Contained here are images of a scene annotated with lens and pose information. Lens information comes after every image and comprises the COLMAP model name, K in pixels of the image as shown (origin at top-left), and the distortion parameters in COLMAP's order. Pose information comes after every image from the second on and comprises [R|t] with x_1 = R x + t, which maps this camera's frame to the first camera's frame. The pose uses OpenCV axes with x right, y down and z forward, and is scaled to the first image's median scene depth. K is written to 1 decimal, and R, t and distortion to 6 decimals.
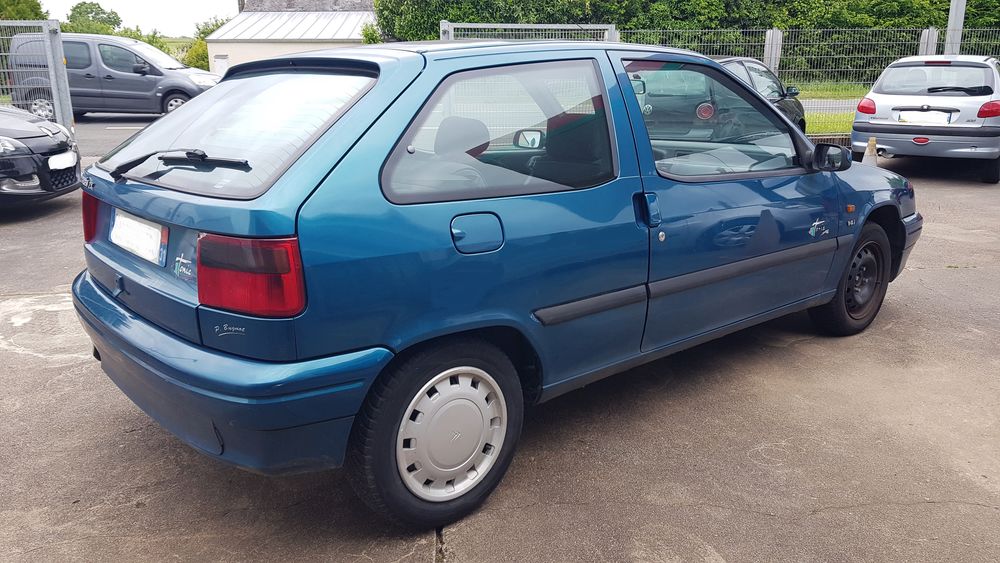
lens RADIAL K [[773.2, 0, 512.2], [0, 773.2, 277.1], [0, 0, 1]] dist [0.071661, -0.108900]
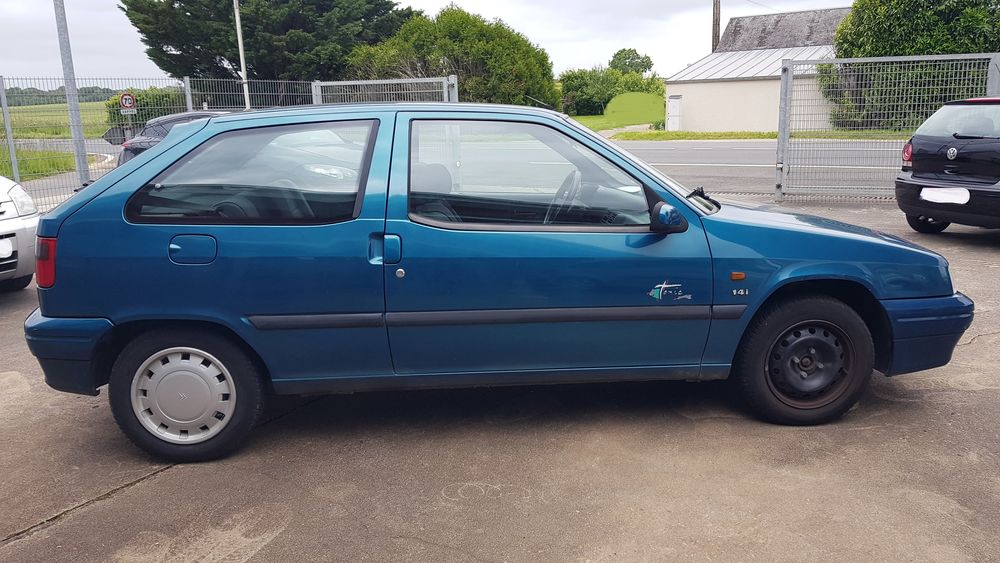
lens RADIAL K [[806.1, 0, 500.0], [0, 806.1, 281.5], [0, 0, 1]] dist [-0.034921, -0.002064]
pose [[0.797752, 0.108140, -0.593210, 0.989048], [-0.134045, 0.990975, 0.000387, -0.059660], [0.587898, 0.079208, 0.805048, 0.153216]]
